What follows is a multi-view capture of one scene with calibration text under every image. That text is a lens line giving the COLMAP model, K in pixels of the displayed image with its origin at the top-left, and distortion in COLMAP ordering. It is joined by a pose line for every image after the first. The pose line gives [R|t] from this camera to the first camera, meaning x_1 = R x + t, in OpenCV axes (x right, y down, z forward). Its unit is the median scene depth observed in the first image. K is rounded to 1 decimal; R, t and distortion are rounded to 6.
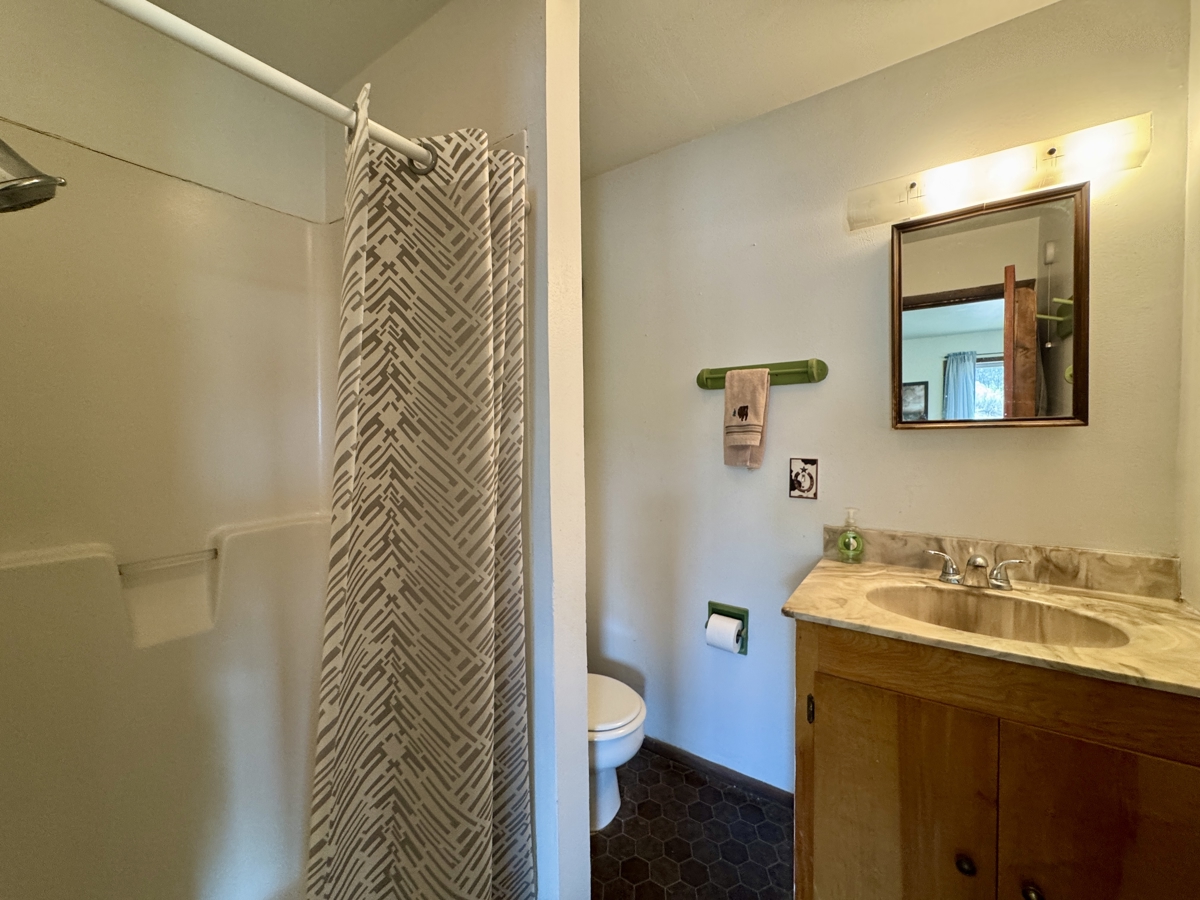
lens RADIAL K [[479.8, 0, 600.3], [0, 479.8, 446.9], [0, 0, 1]] dist [0.000233, 0.000223]
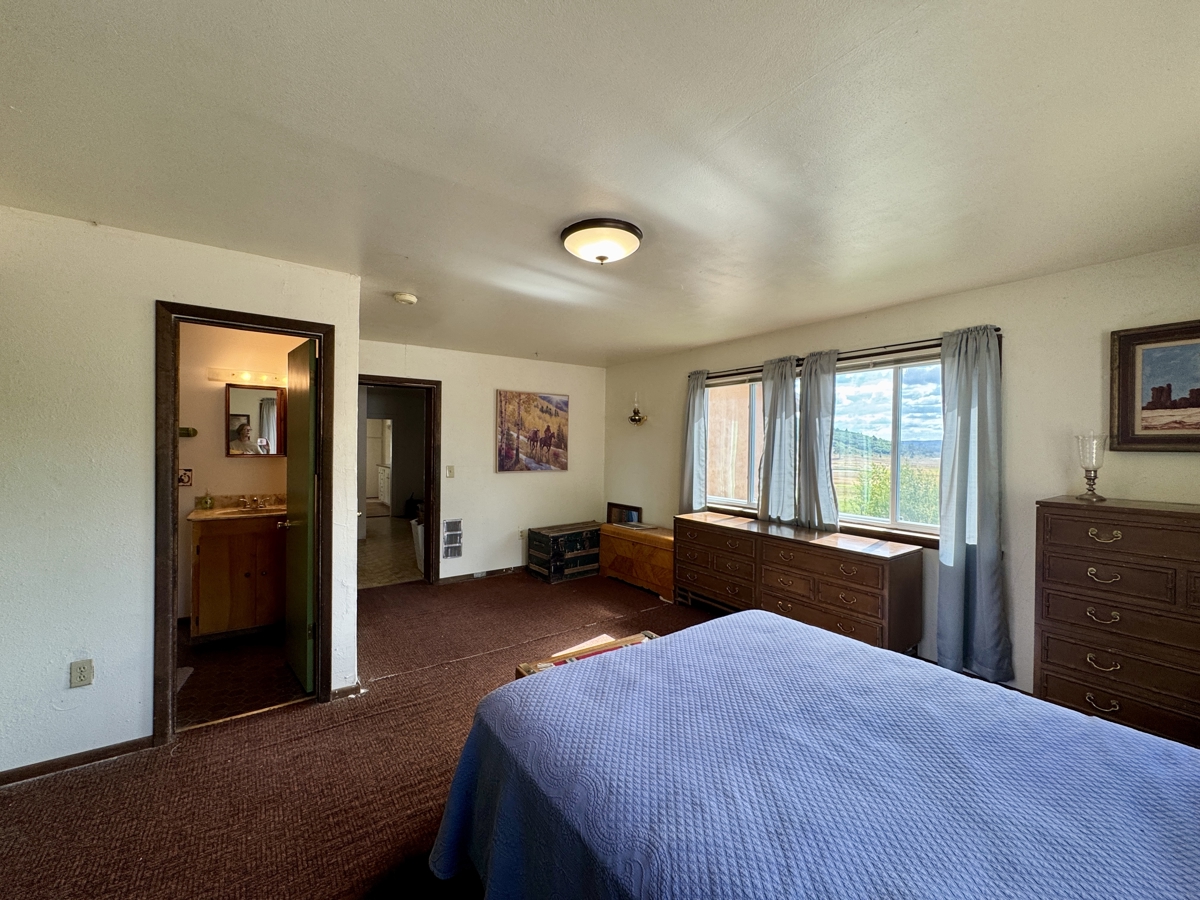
lens RADIAL K [[479.8, 0, 601.0], [0, 479.8, 451.0], [0, 0, 1]] dist [0.000233, 0.000223]
pose [[0.346065, 0.004600, 0.938199, -1.145319], [0.003610, 0.999974, -0.006235, -0.044133], [-0.938203, 0.005544, 0.346040, -1.835174]]
